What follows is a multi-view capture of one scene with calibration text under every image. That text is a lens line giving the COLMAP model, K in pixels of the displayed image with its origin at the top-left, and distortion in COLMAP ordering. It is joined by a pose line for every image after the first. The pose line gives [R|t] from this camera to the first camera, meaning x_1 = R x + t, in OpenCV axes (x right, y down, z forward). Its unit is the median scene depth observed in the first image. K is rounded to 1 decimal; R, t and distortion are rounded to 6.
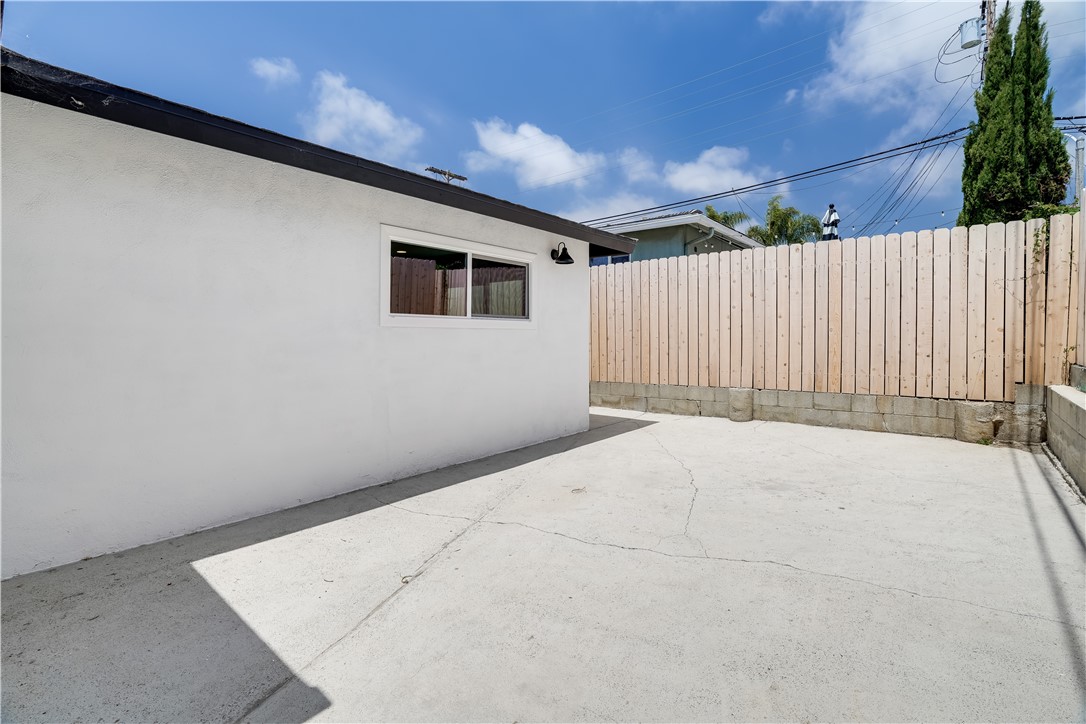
lens RADIAL K [[496.1, 0, 502.7], [0, 496.1, 360.5], [0, 0, 1]] dist [-0.044156, 0.000186]
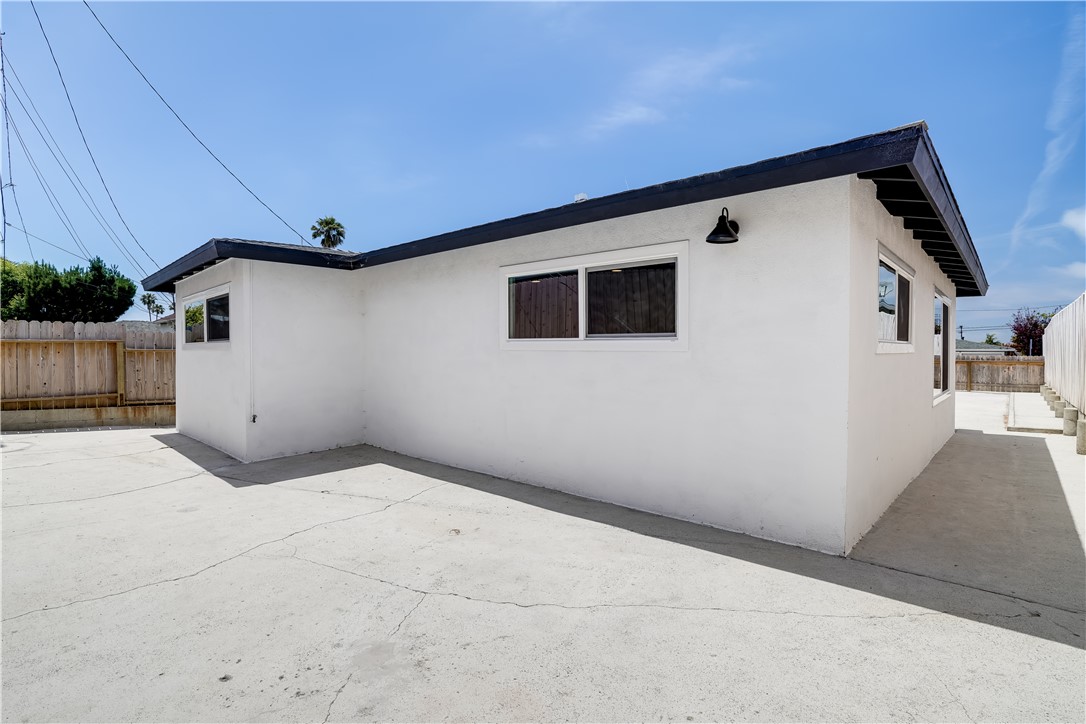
lens RADIAL K [[506.2, 0, 544.7], [0, 506.2, 357.2], [0, 0, 1]] dist [-0.070969, 0.027121]
pose [[0.015052, 0.011139, -0.999825, 1.099837], [-0.052471, 0.998569, 0.010335, -0.073893], [0.998509, 0.052306, 0.015615, 1.170497]]
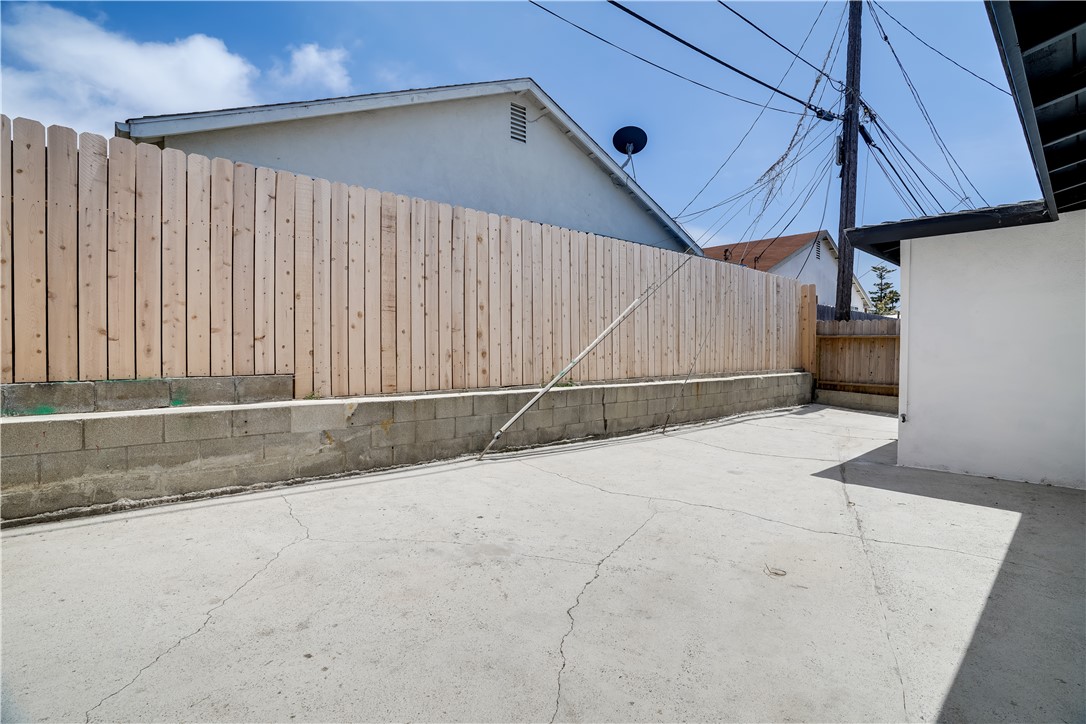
lens RADIAL K [[519.0, 0, 544.7], [0, 519.0, 352.4], [0, 0, 1]] dist [-0.093791, 0.046937]
pose [[-0.996354, -0.012078, 0.084457, 0.427251], [-0.006640, 0.997903, 0.064379, -0.082934], [-0.085057, 0.063584, -0.994345, 1.753615]]
